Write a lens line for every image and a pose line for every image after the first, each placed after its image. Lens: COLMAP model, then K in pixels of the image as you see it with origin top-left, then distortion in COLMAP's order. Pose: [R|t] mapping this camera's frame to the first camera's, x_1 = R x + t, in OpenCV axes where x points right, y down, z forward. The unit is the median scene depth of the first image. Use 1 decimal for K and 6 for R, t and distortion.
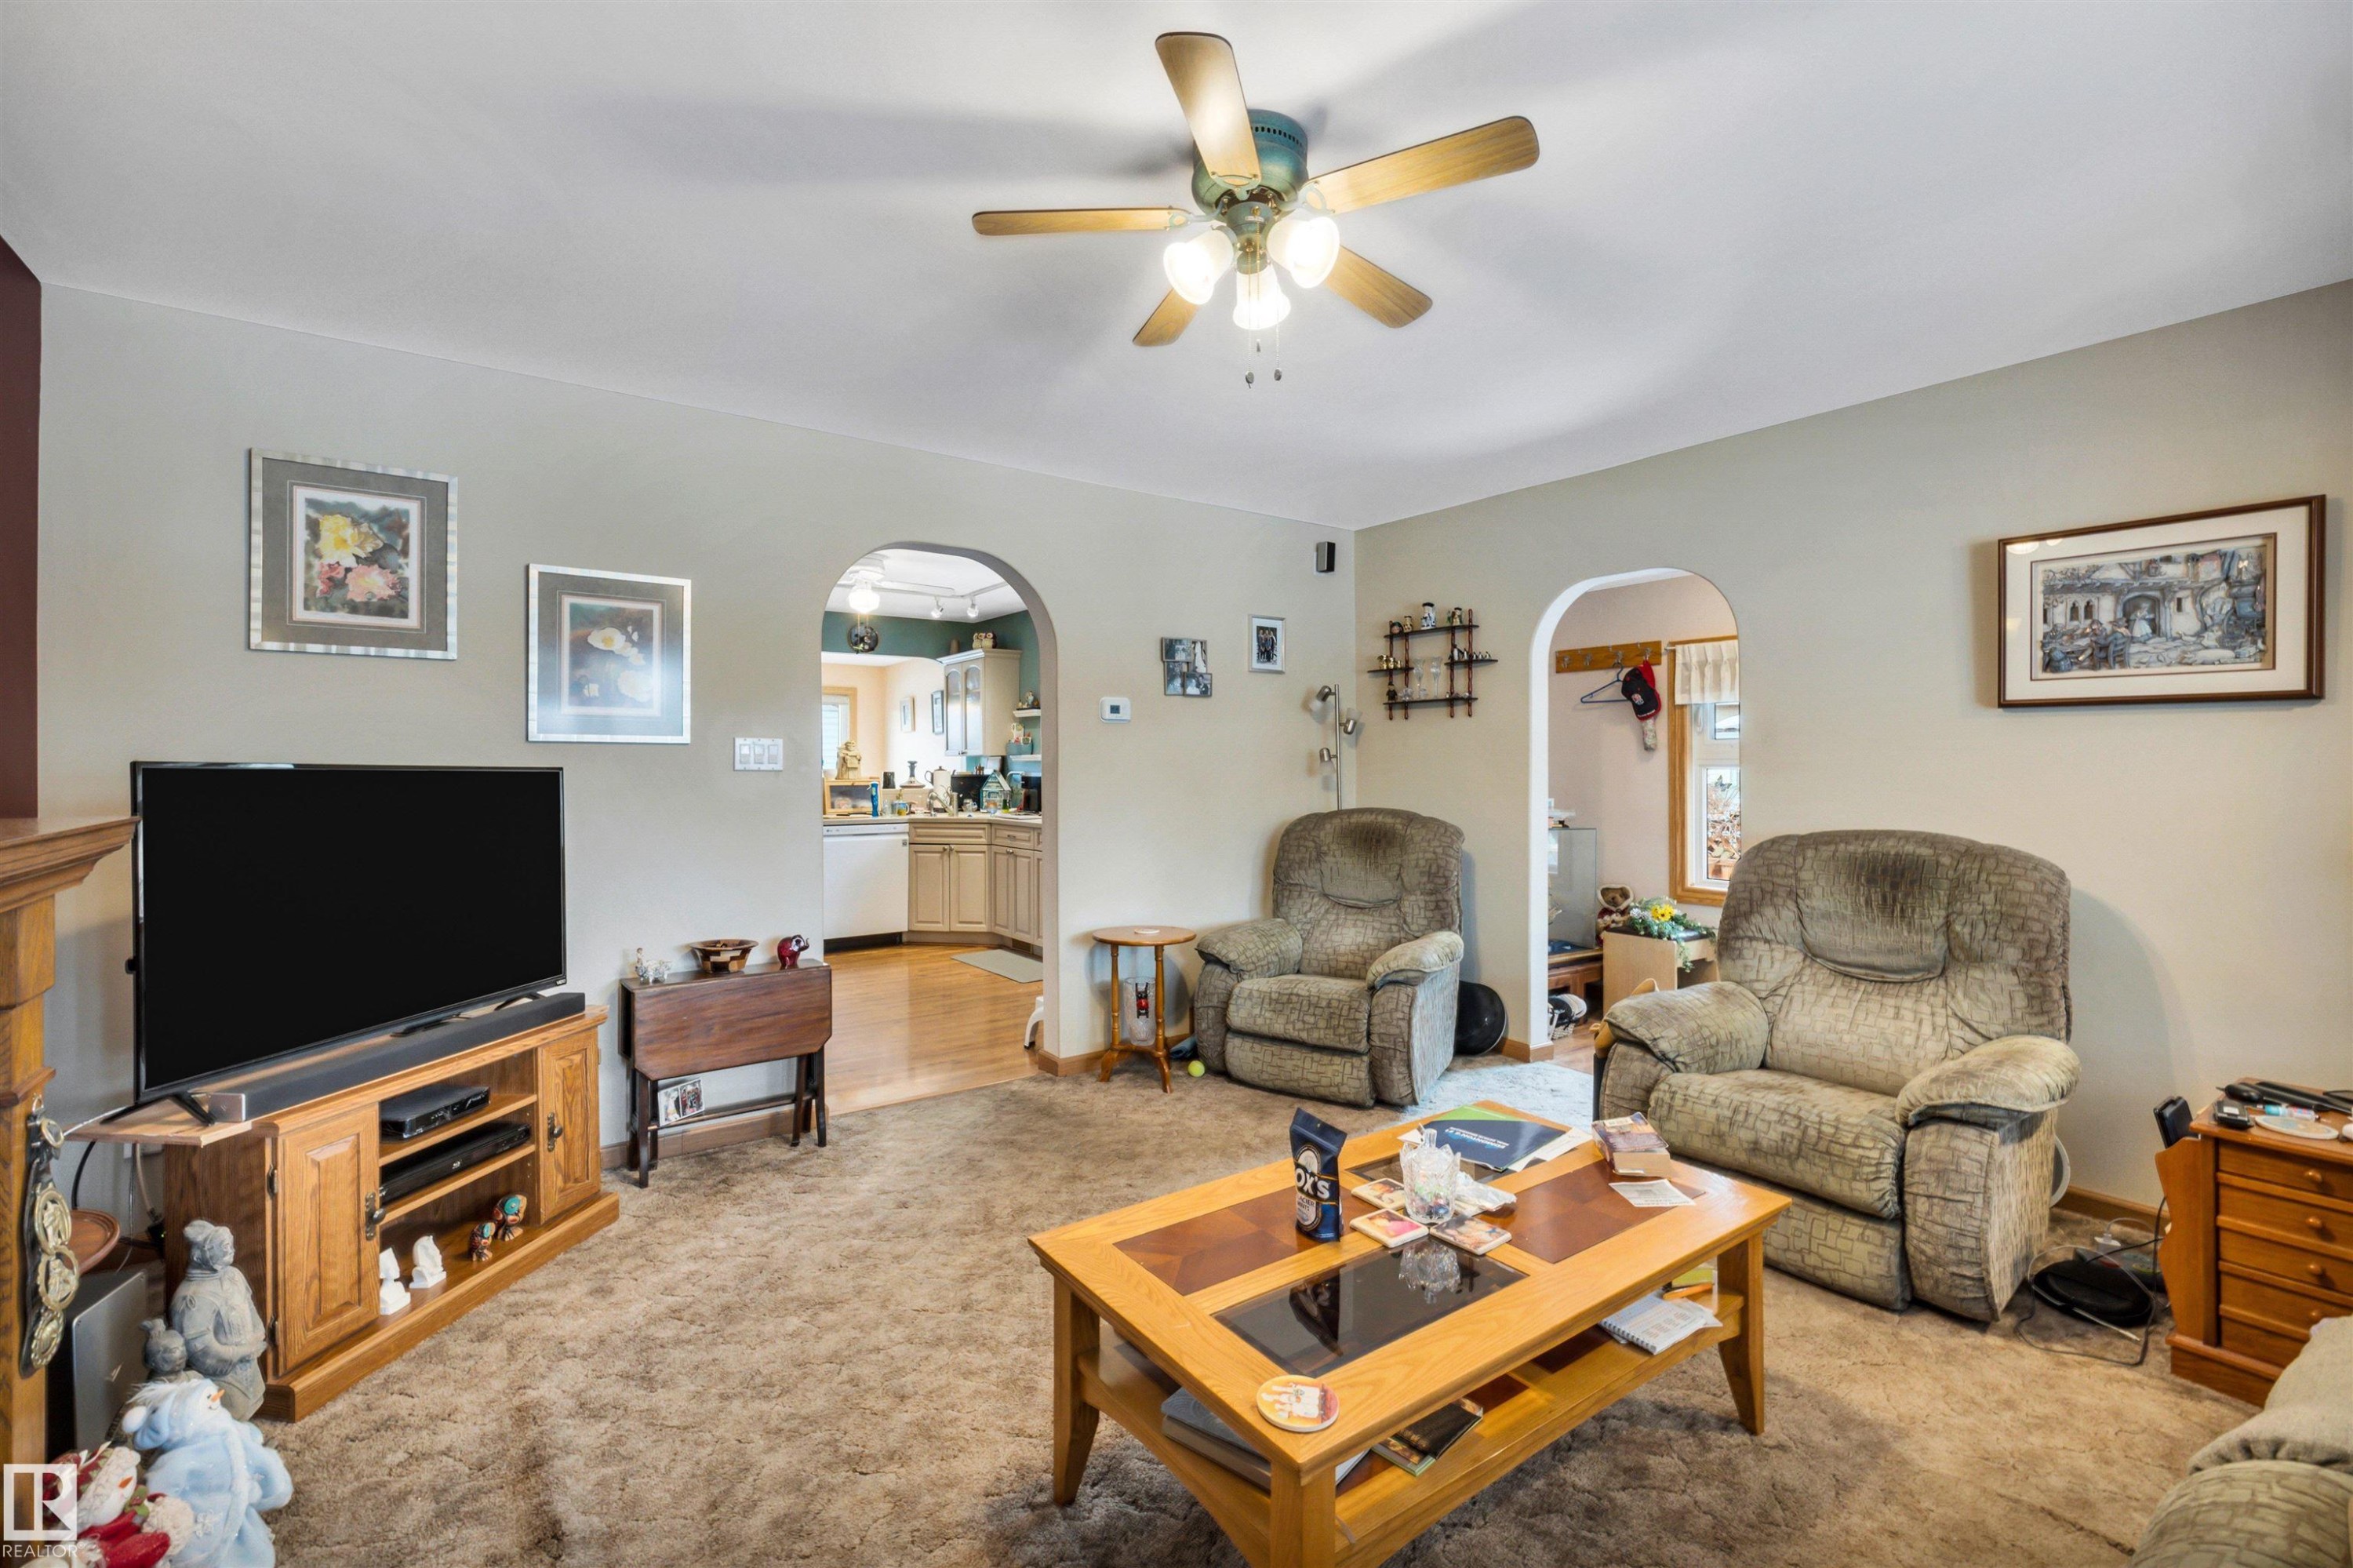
lens RADIAL K [[1012.4, 0, 1149.6], [0, 1012.4, 768.0], [0, 0, 1]] dist [0.001473, 0.000046]
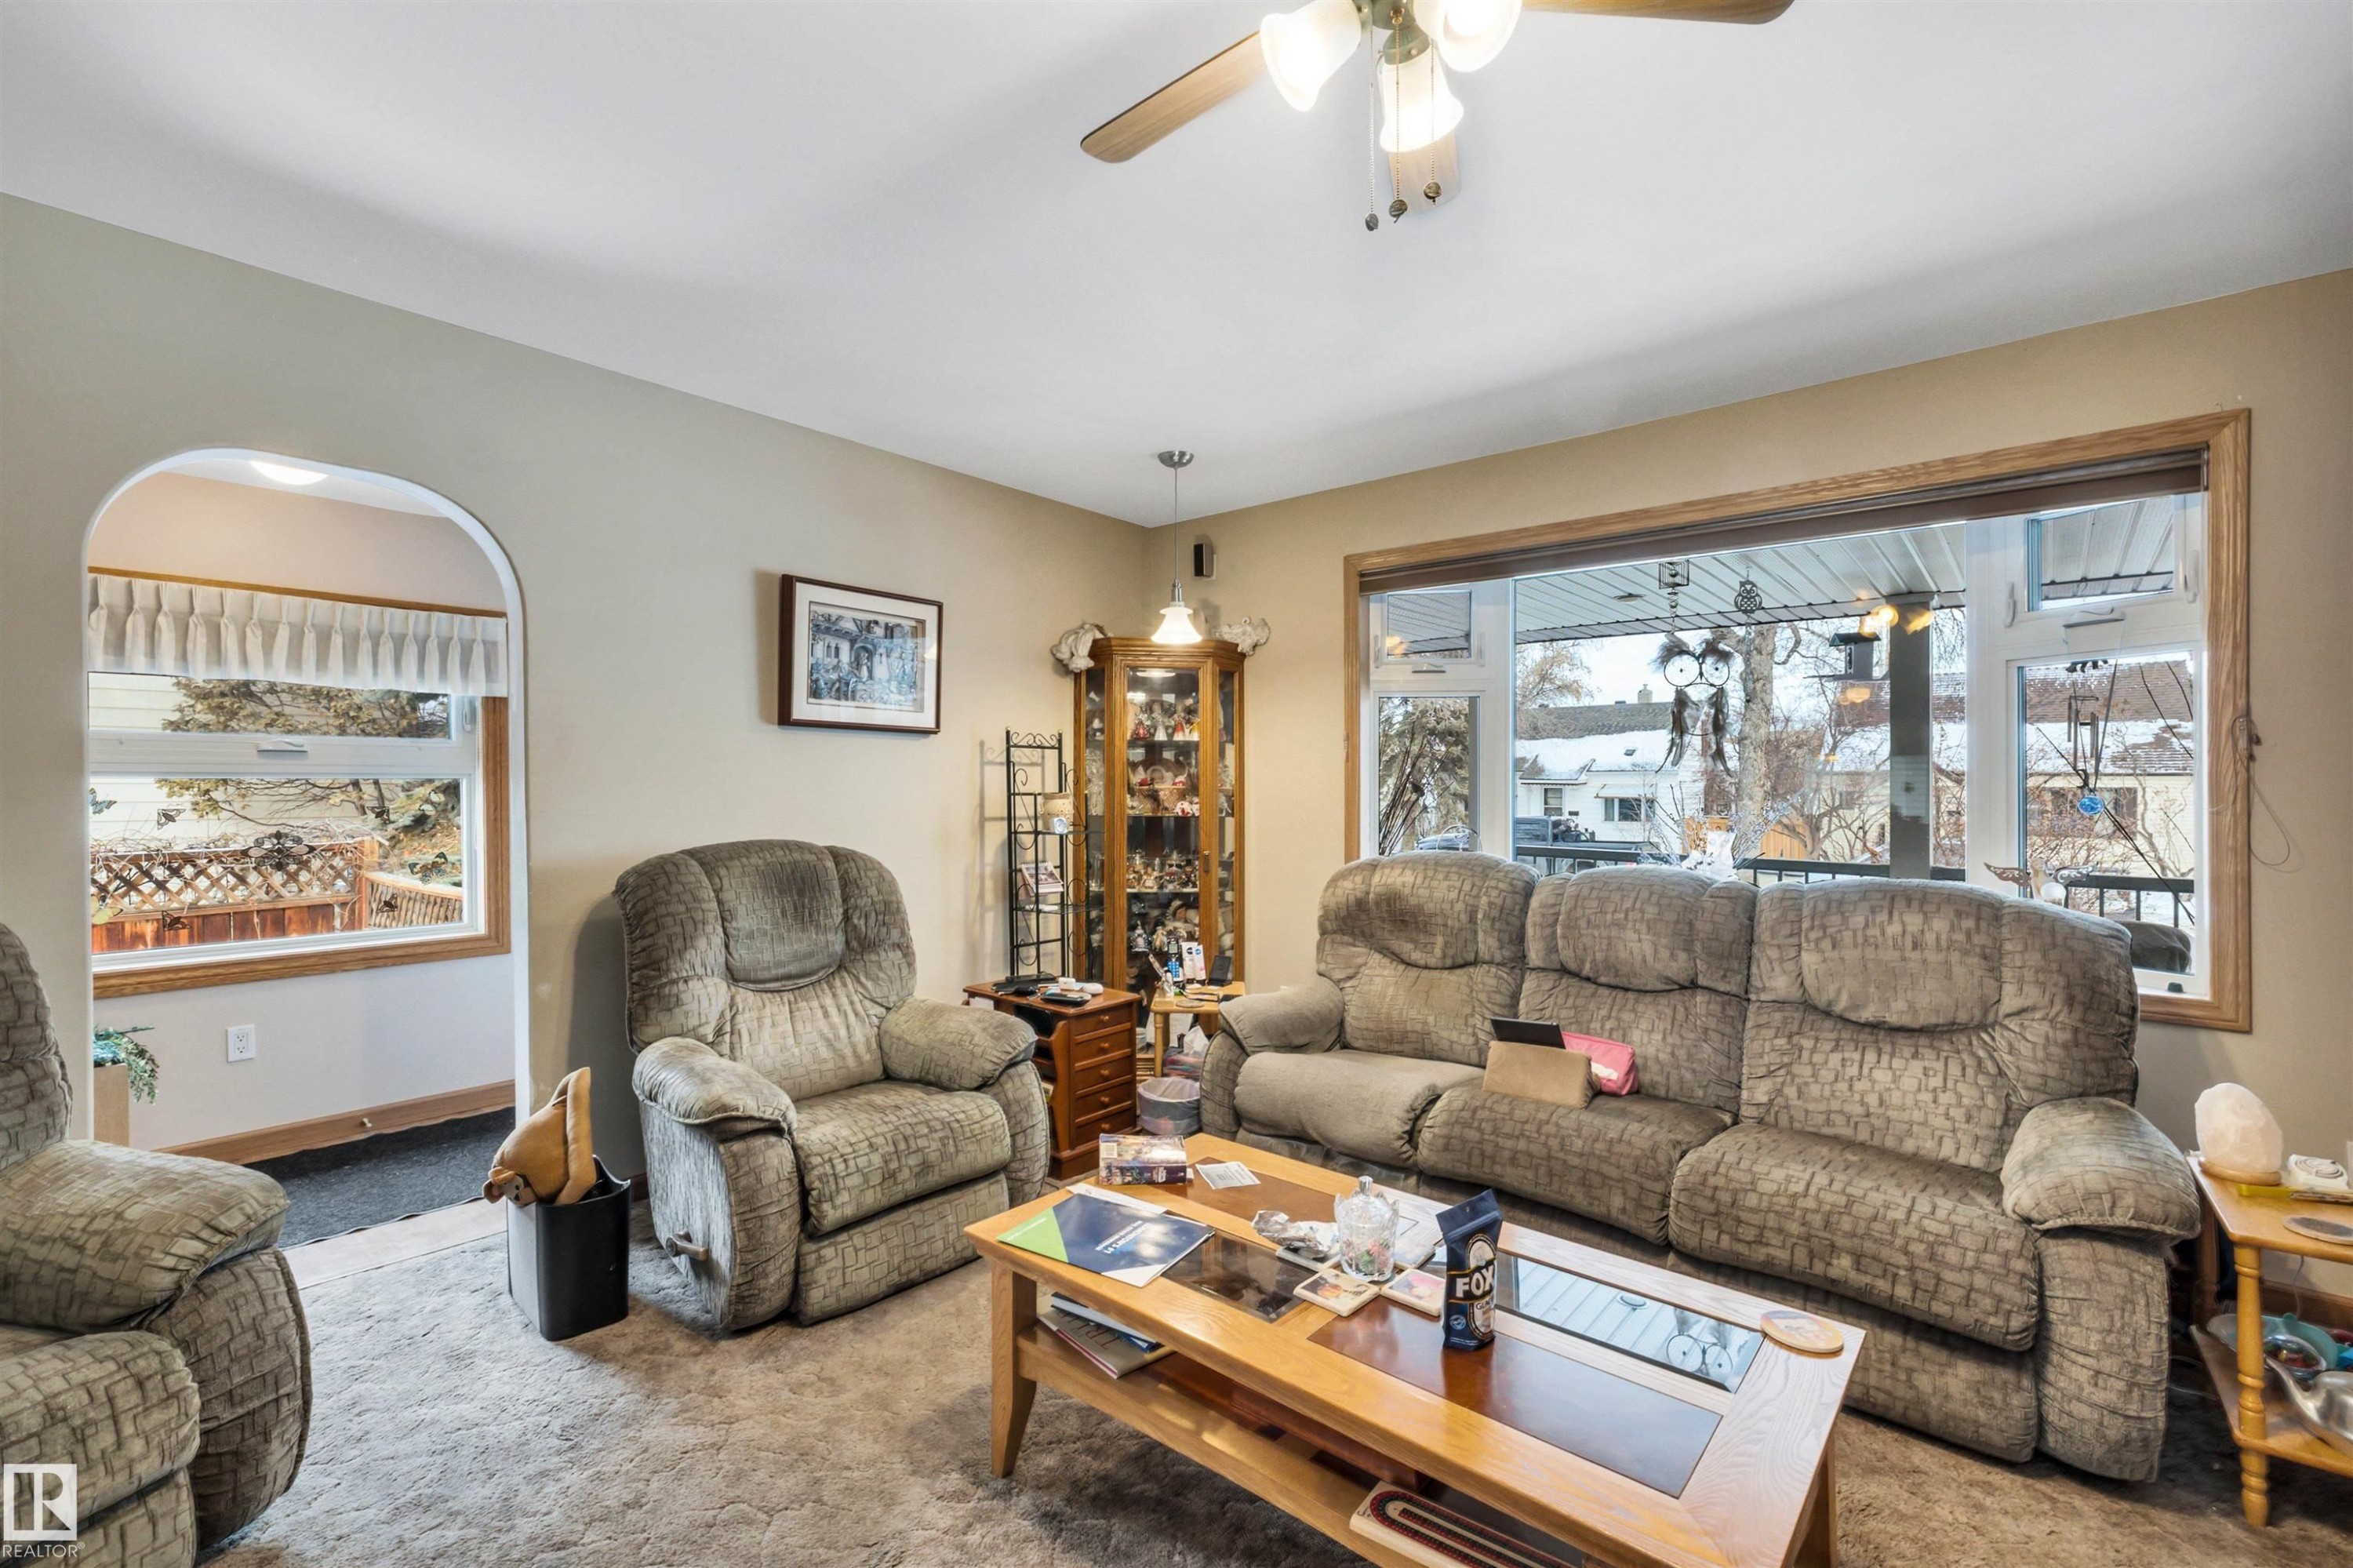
lens RADIAL K [[1005.5, 0, 1176.5], [0, 1005.5, 784.0], [0, 0, 1]] dist [0.000438, 0.000013]
pose [[-0.236544, -0.002793, 0.971617, -0.361097], [-0.001906, 0.999995, 0.002410, 0.002145], [-0.971619, -0.001282, -0.236548, 0.892378]]
